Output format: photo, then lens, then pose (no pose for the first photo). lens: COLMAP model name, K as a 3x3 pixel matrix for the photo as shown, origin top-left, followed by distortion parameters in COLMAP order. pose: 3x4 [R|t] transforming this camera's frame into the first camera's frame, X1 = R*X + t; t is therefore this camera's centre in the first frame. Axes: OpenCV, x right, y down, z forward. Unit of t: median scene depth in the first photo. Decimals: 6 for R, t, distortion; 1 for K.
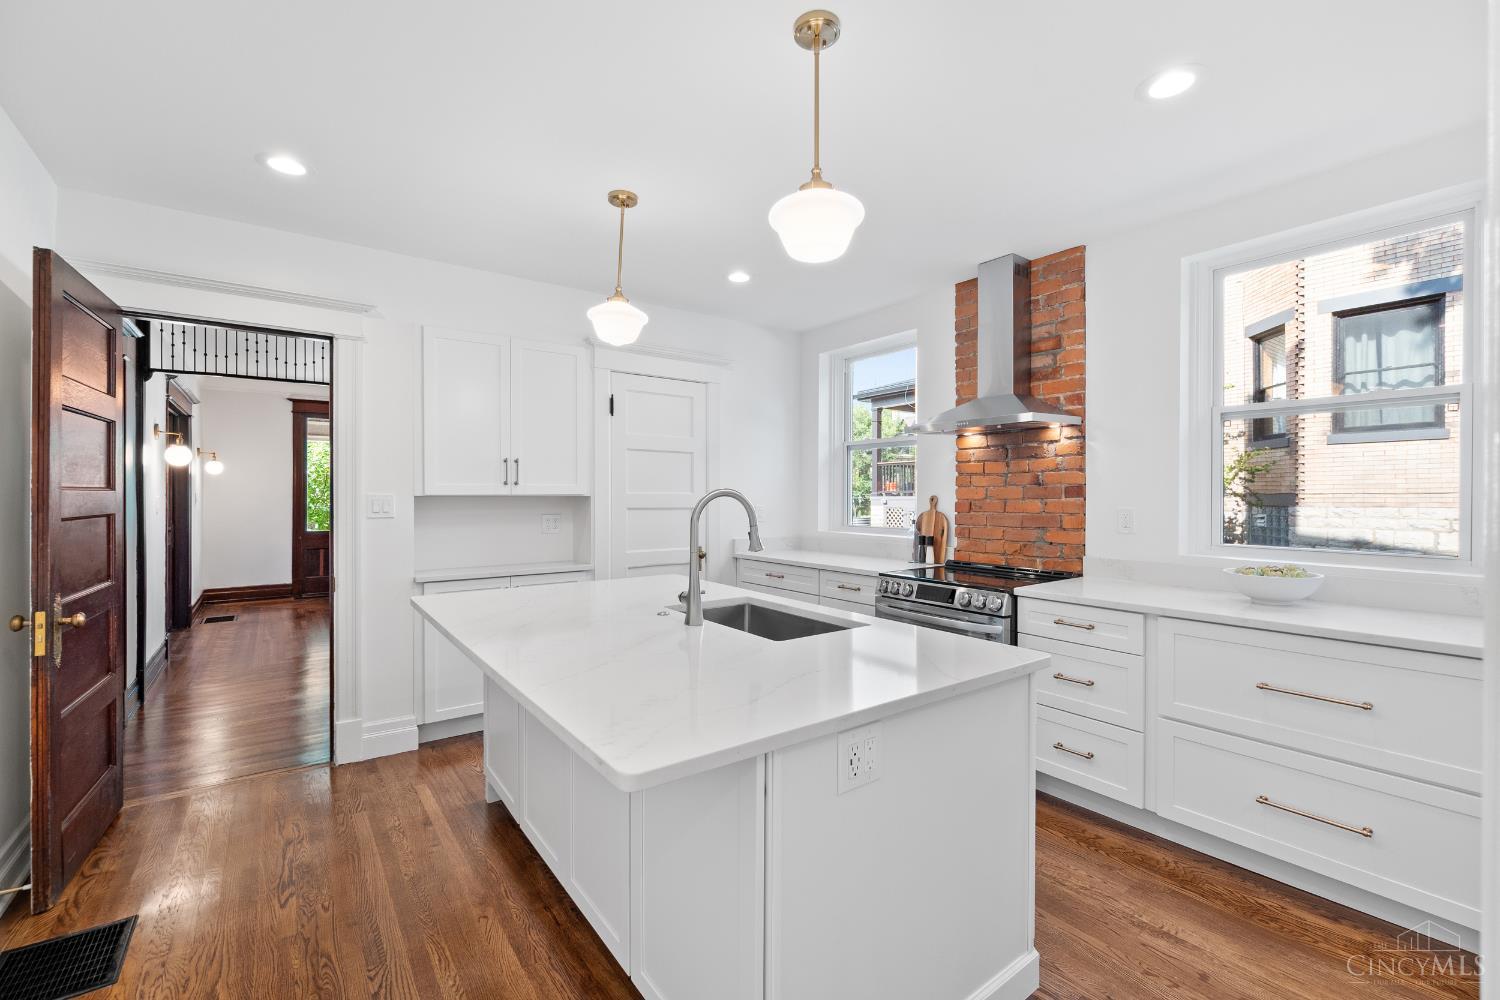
lens RADIAL K [[642.5, 0, 745.5], [0, 642.5, 499.5], [0, 0, 1]] dist [-0.004335, 0.000051]
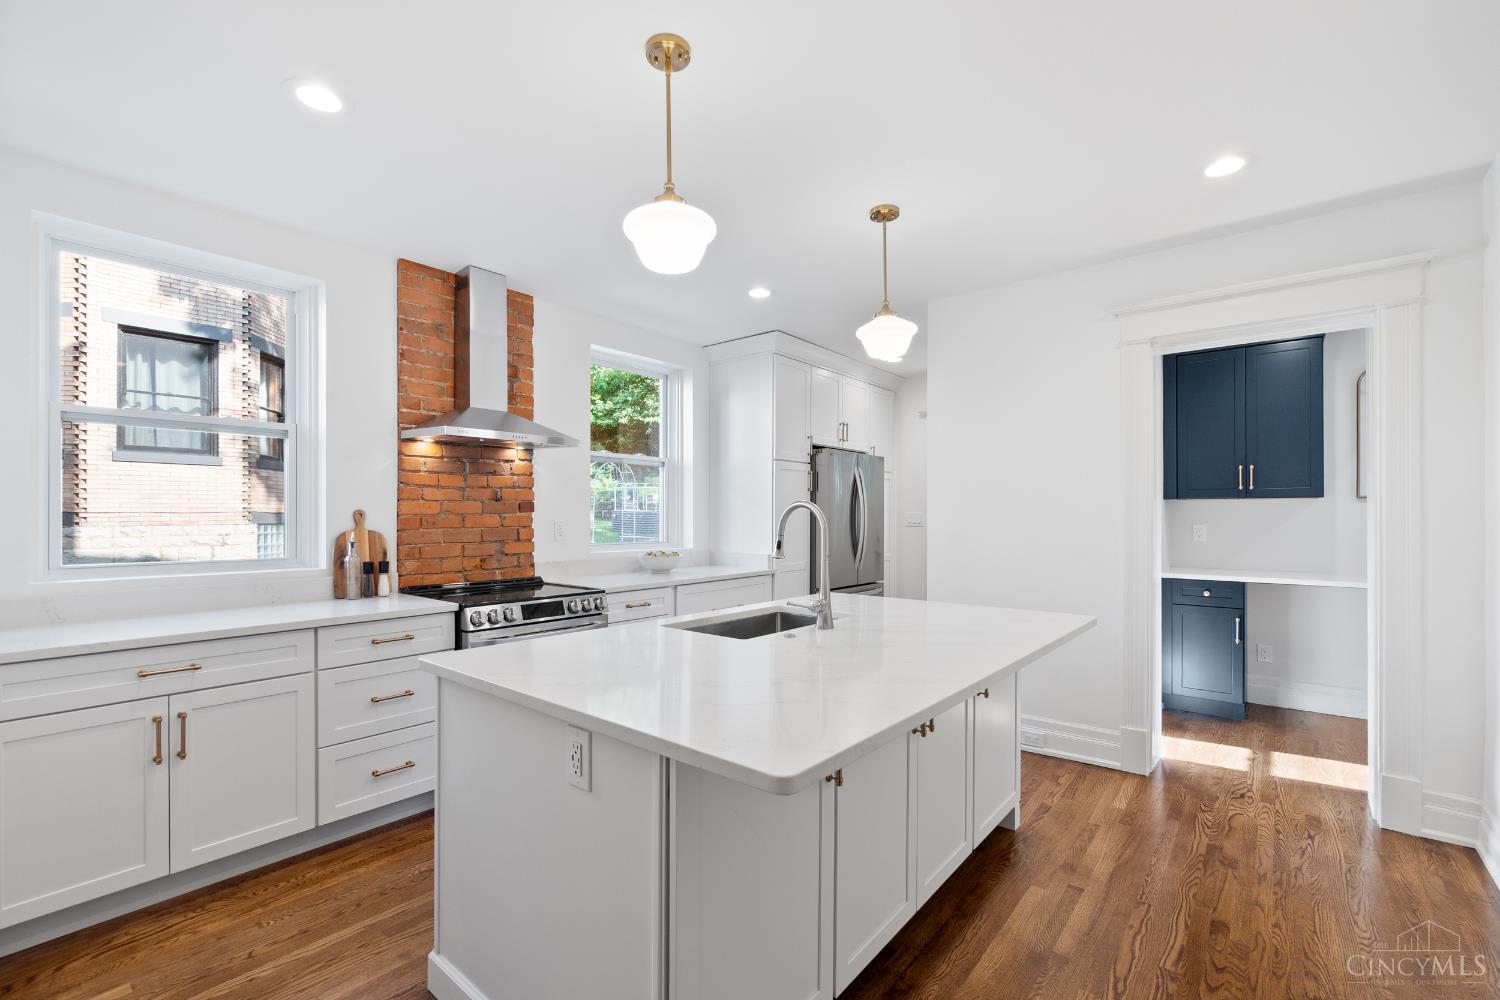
lens RADIAL K [[641.9, 0, 747.2], [0, 641.9, 511.6], [0, 0, 1]] dist [-0.001187, 0.000060]
pose [[-0.224111, 0.006541, 0.974542, -0.261731], [0.007206, 0.999961, -0.005054, 0.001520], [-0.974537, 0.005890, -0.224149, 0.330497]]
